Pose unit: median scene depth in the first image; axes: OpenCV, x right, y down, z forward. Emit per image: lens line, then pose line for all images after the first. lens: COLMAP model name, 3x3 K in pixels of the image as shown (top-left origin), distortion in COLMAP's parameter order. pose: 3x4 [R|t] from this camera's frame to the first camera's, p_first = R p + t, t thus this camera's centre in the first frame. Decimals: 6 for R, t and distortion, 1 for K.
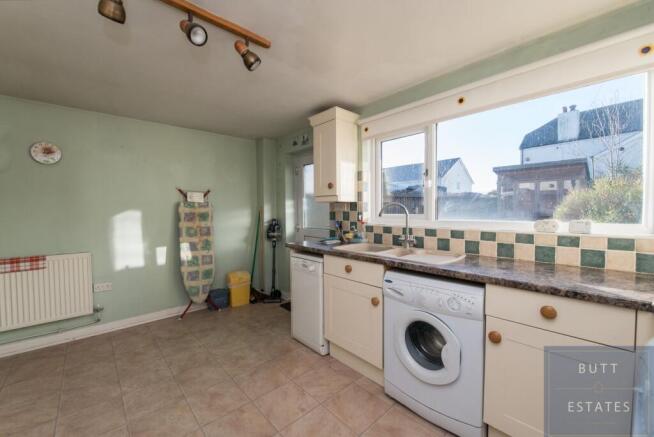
lens RADIAL K [[258.3, 0, 328.5], [0, 258.3, 218.1], [0, 0, 1]] dist [-0.011827, -0.000198]
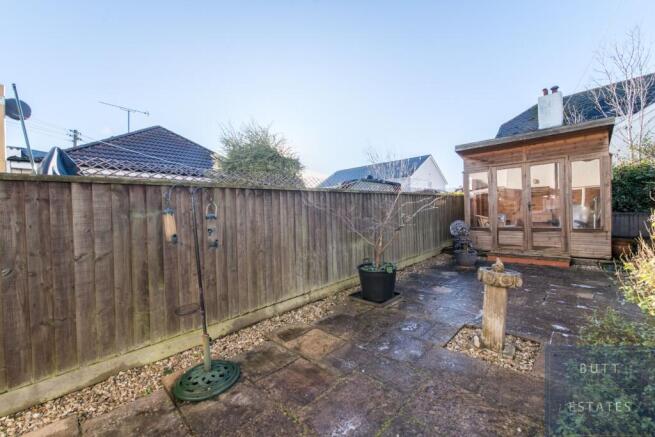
lens RADIAL K [[258.7, 0, 326.1], [0, 258.7, 217.1], [0, 0, 1]] dist [-0.011827, -0.000198]
pose [[0.998220, -0.011380, 0.058537, 0.154316], [0.012480, 0.999752, -0.018460, -0.009067], [-0.058312, 0.019158, 0.998115, 0.213393]]
